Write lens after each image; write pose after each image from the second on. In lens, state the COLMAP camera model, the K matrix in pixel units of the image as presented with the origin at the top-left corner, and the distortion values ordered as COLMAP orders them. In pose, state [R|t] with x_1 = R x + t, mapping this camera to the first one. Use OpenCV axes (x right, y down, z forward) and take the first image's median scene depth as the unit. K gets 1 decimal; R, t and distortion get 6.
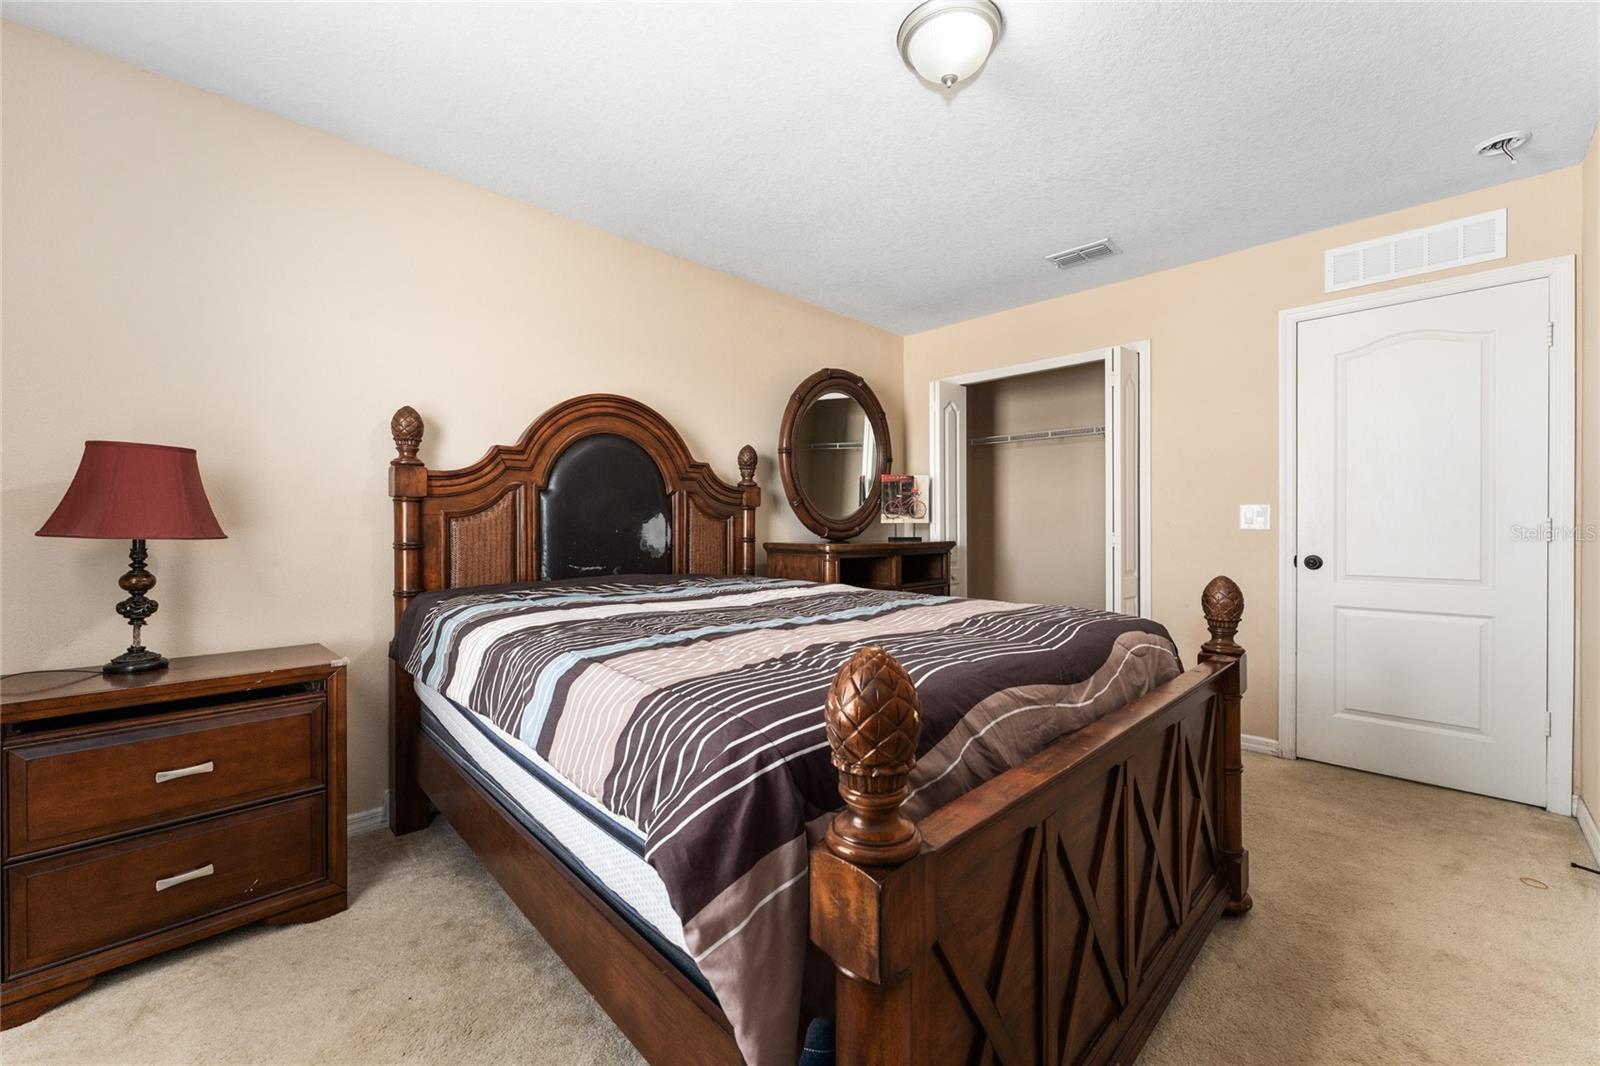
lens RADIAL K [[635.9, 0, 803.4], [0, 635.9, 523.1], [0, 0, 1]] dist [-0.002134, -0.000390]
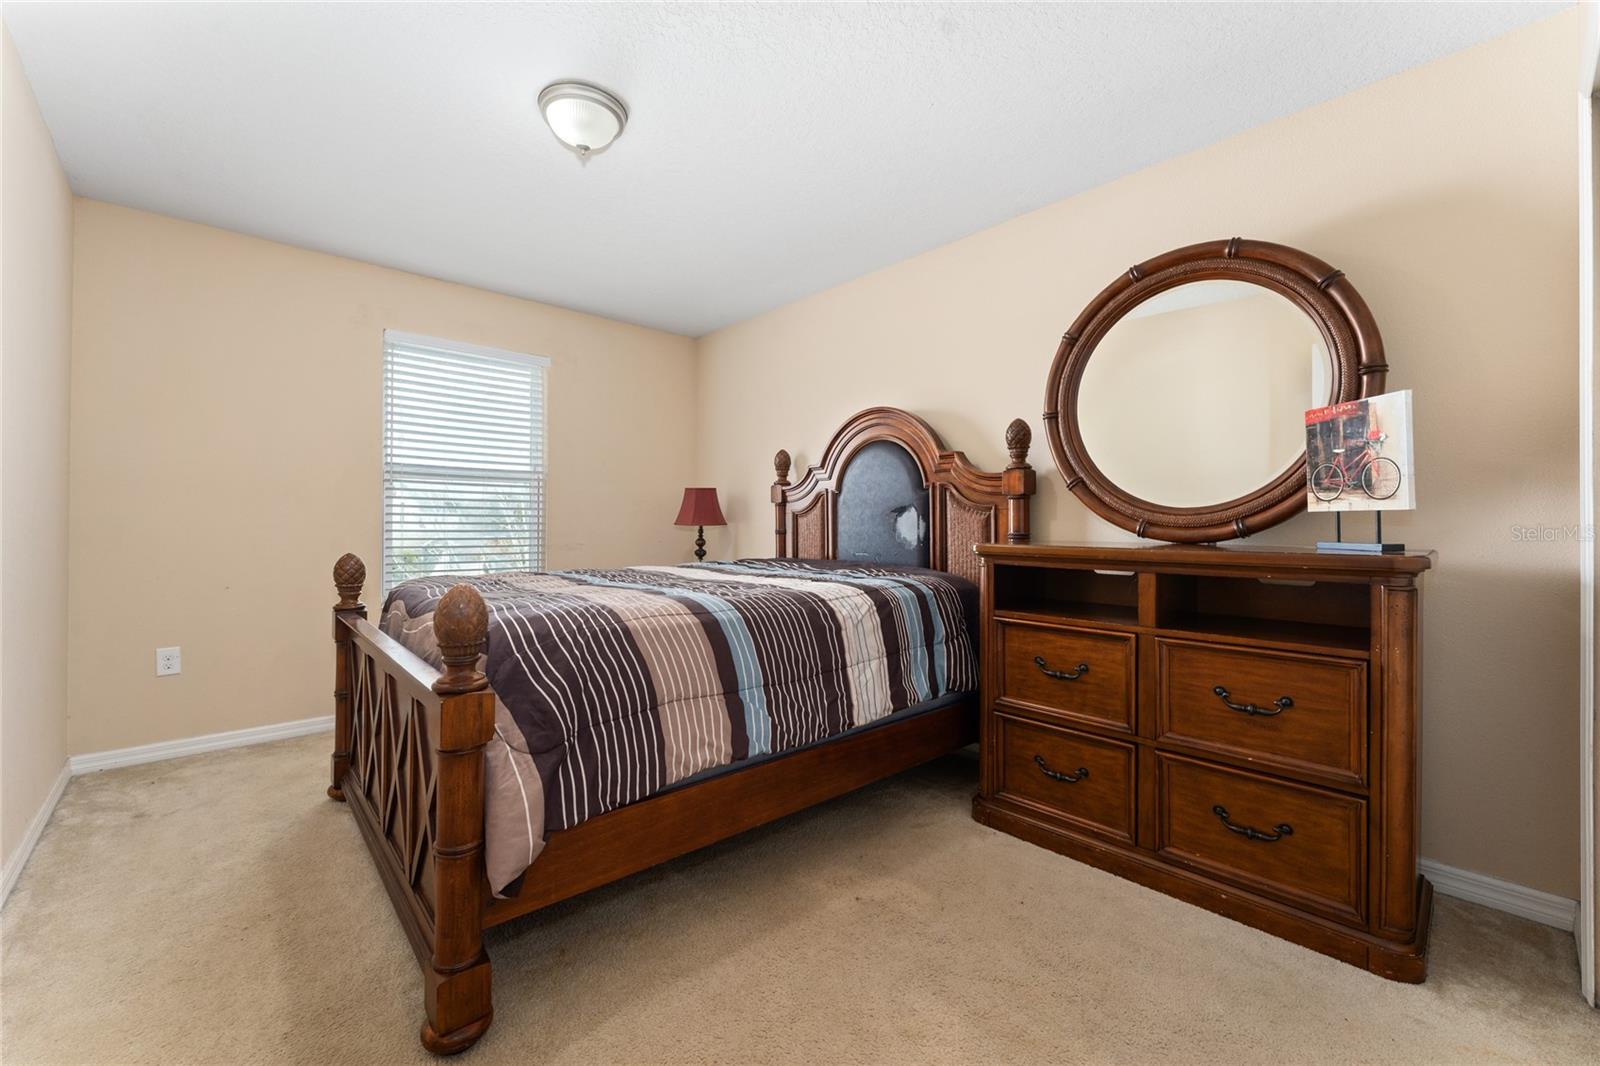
lens RADIAL K [[645.5, 0, 799.4], [0, 645.5, 509.7], [0, 0, 1]] dist [-0.000793, -0.000106]
pose [[-0.046832, -0.014676, -0.998795, 0.817253], [0.009619, 0.999839, -0.015143, 0.002831], [0.998856, -0.010317, -0.046683, 0.846598]]
